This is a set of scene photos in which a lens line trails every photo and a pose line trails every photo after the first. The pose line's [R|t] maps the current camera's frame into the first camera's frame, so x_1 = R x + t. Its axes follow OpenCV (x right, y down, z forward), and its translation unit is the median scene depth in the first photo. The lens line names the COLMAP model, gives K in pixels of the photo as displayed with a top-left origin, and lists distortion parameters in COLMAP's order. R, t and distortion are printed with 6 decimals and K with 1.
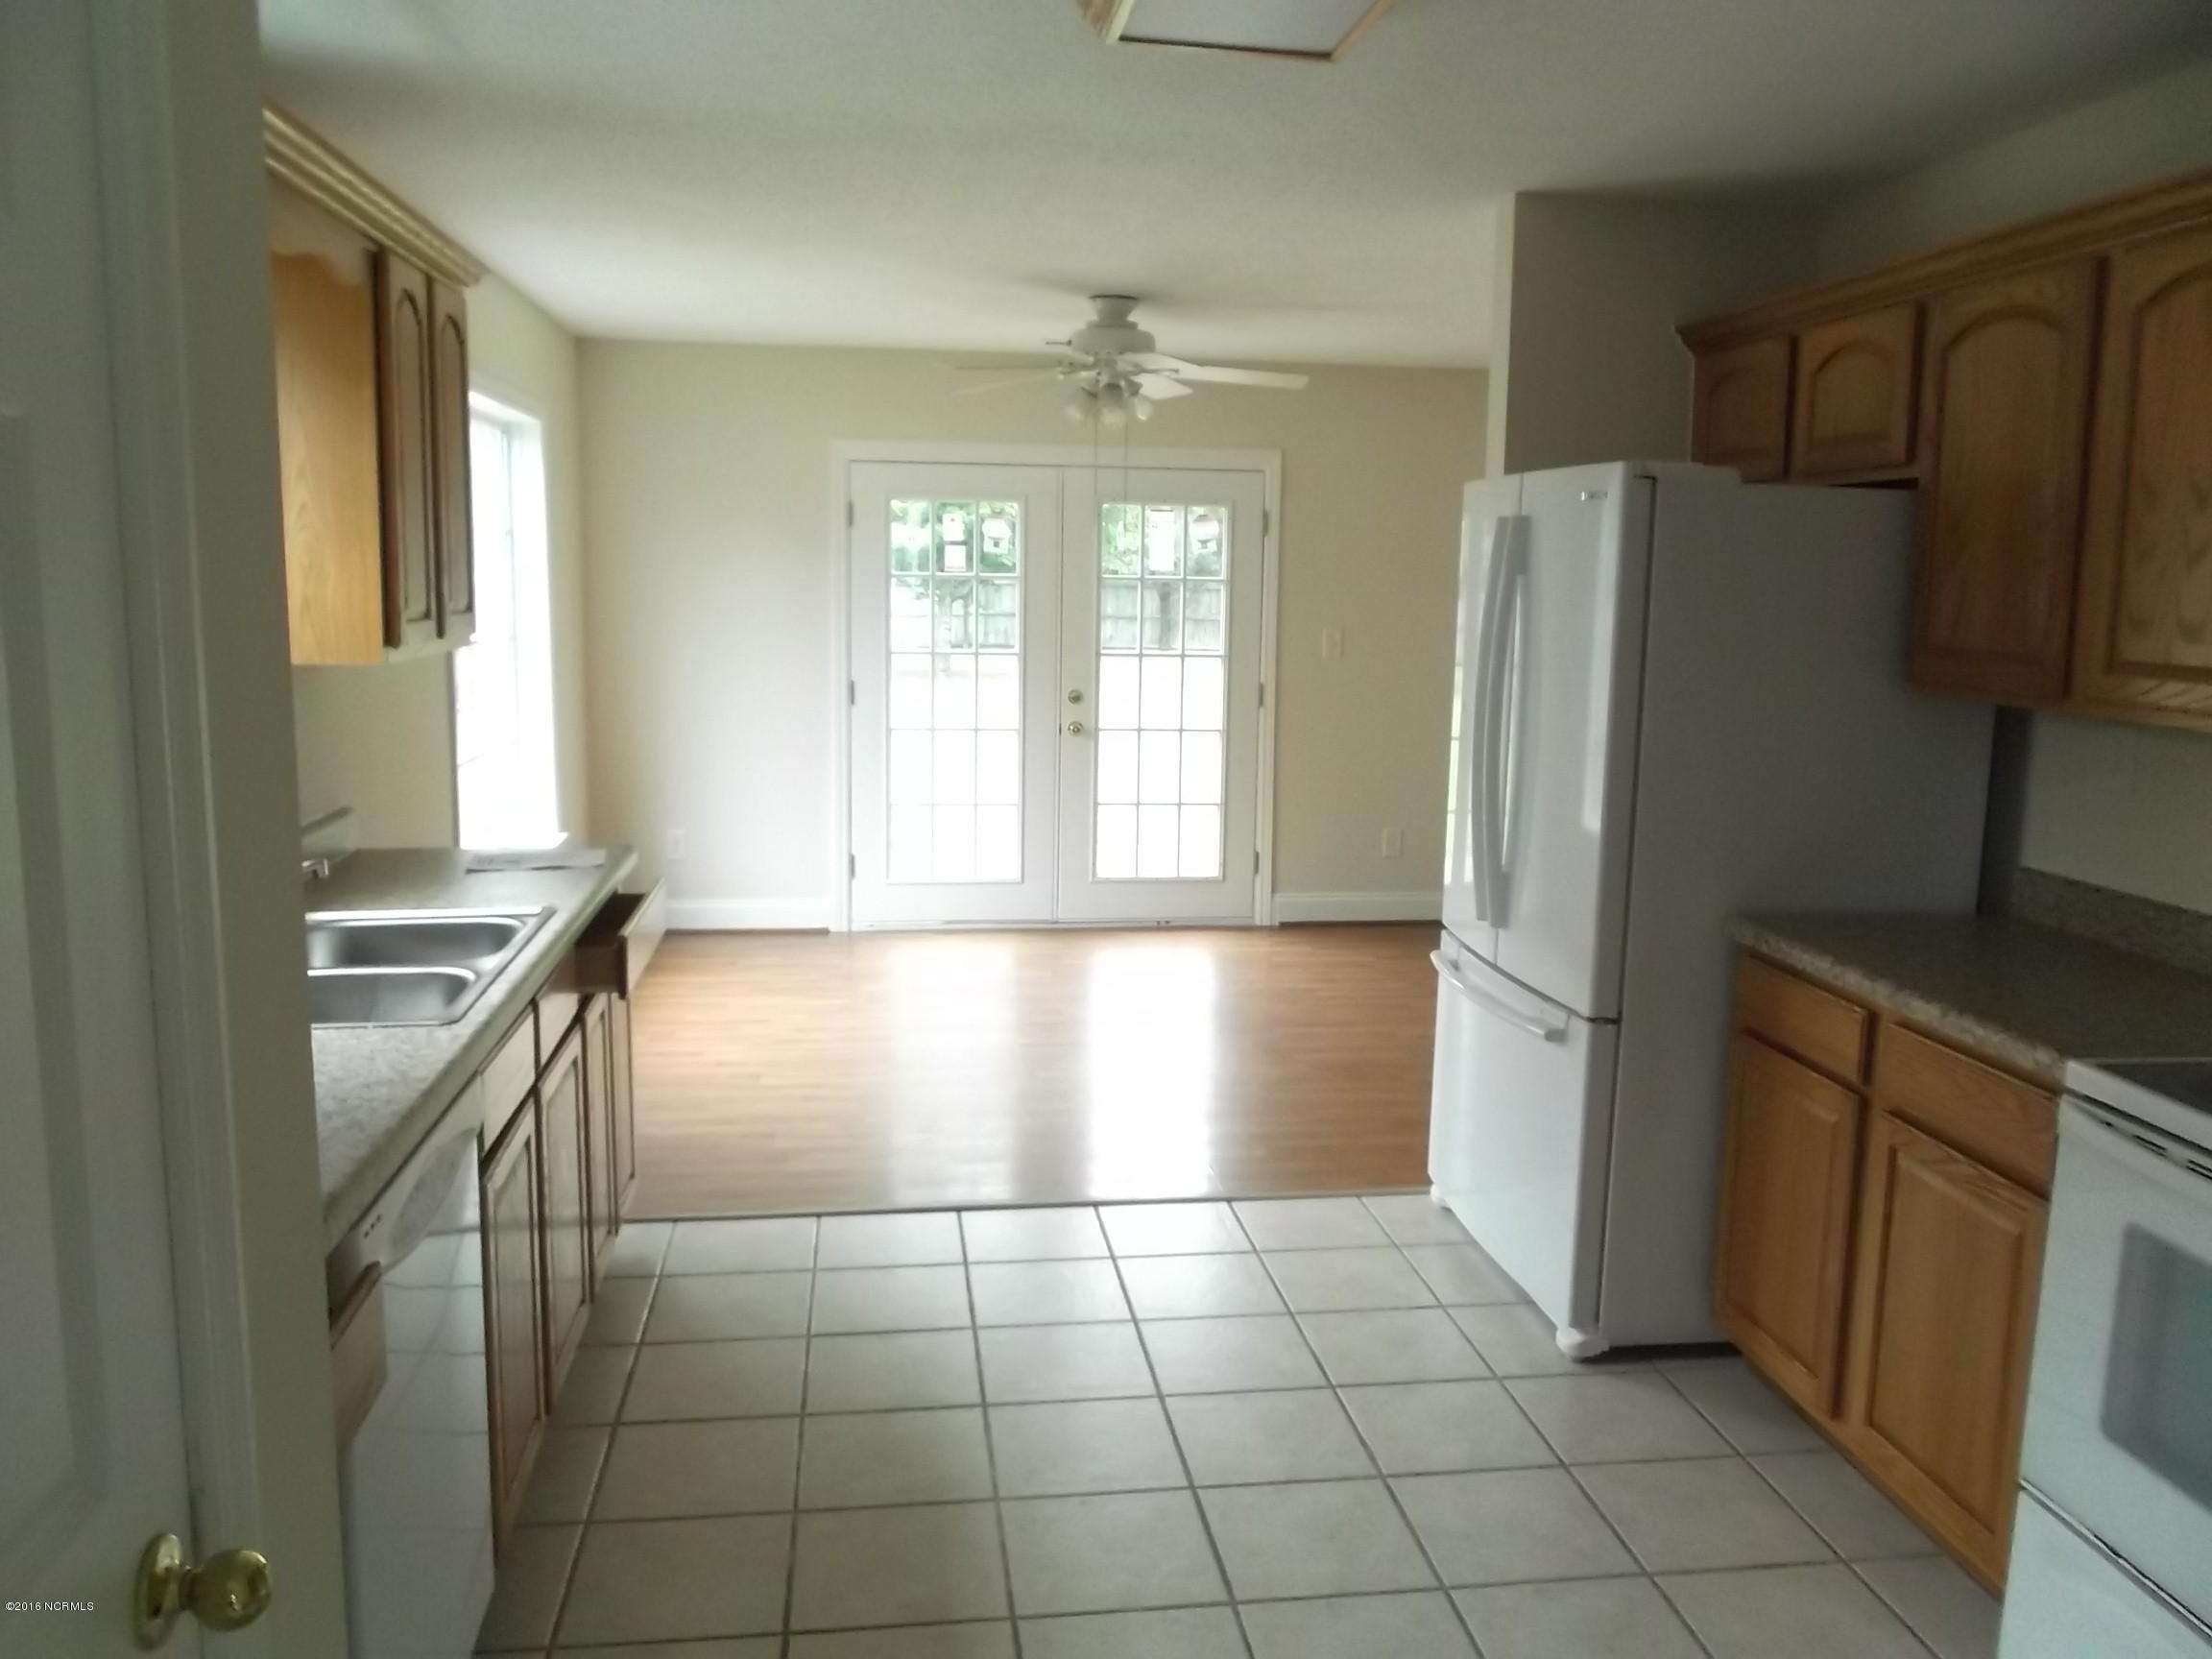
lens RADIAL K [[1757.0, 0, 1097.4], [0, 1757.0, 839.7], [0, 0, 1]] dist [-0.027491, -0.001242]
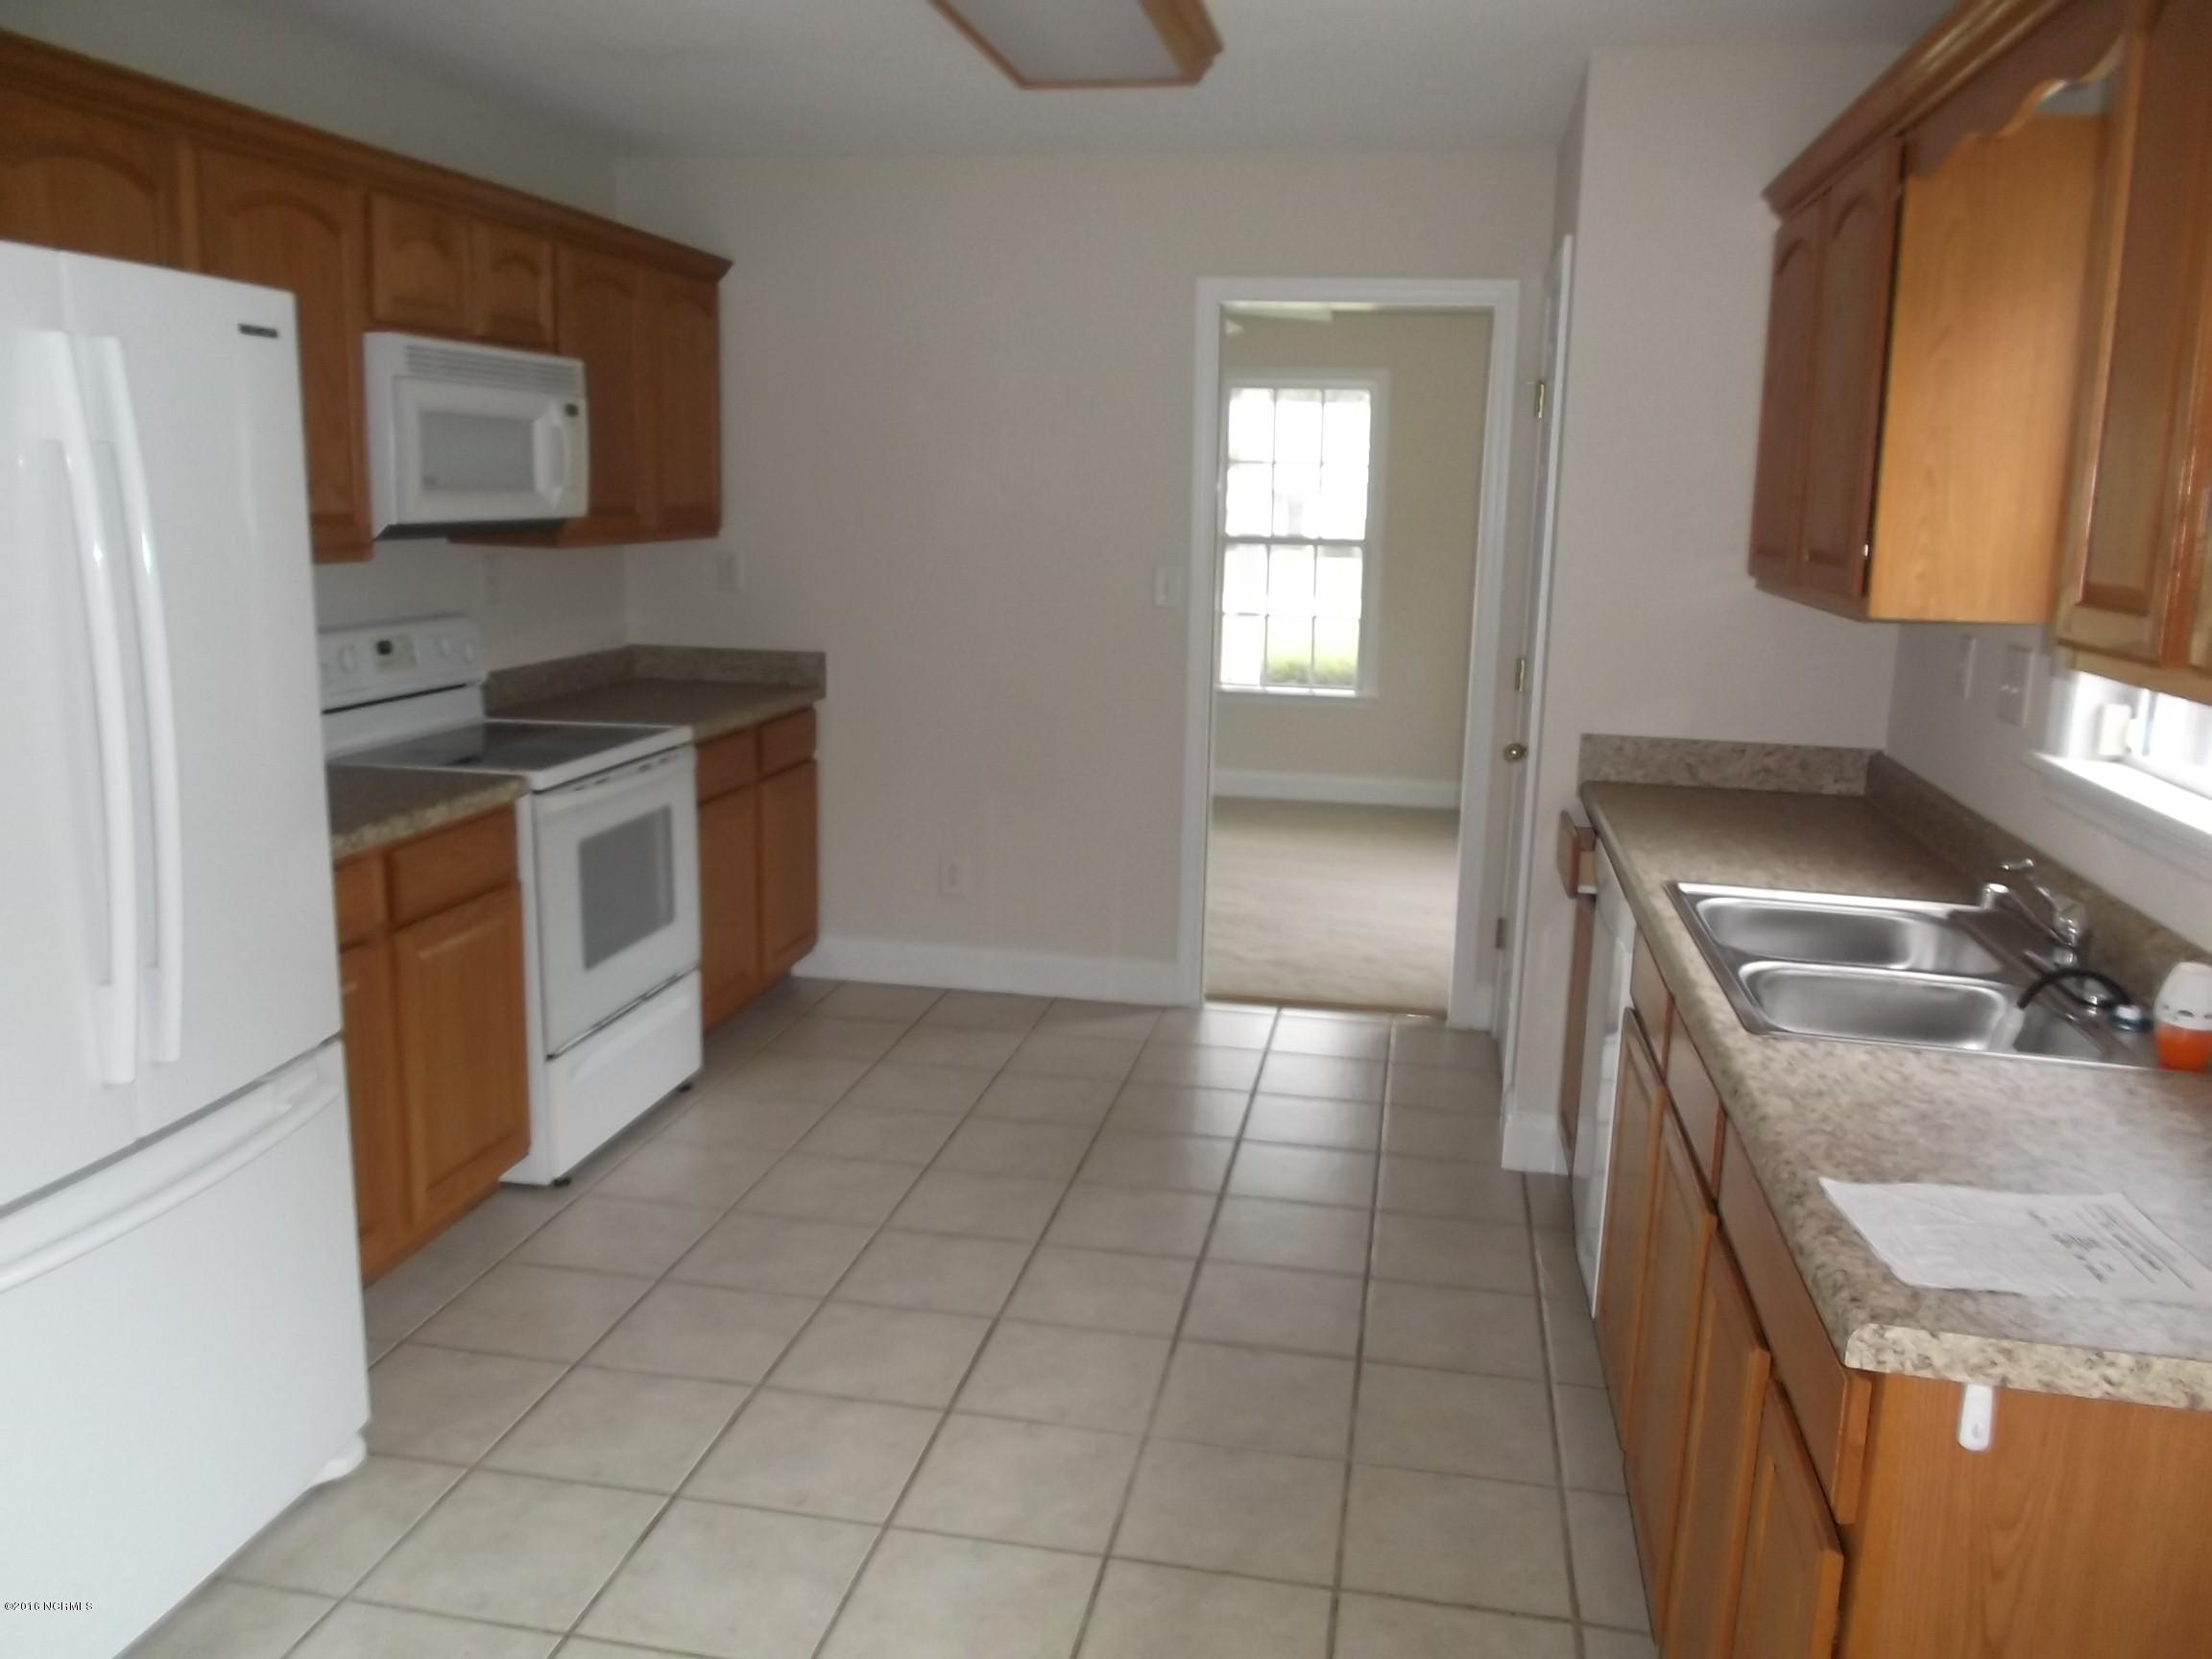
lens RADIAL K [[1757.0, 0, 1091.4], [0, 1757.0, 816.8], [0, 0, 1]] dist [-0.027491, -0.001242]
pose [[-0.941946, -0.106823, 0.318318, -0.117710], [0.008361, 0.940284, 0.340288, -0.109149], [-0.335660, 0.323194, -0.884804, 0.688176]]
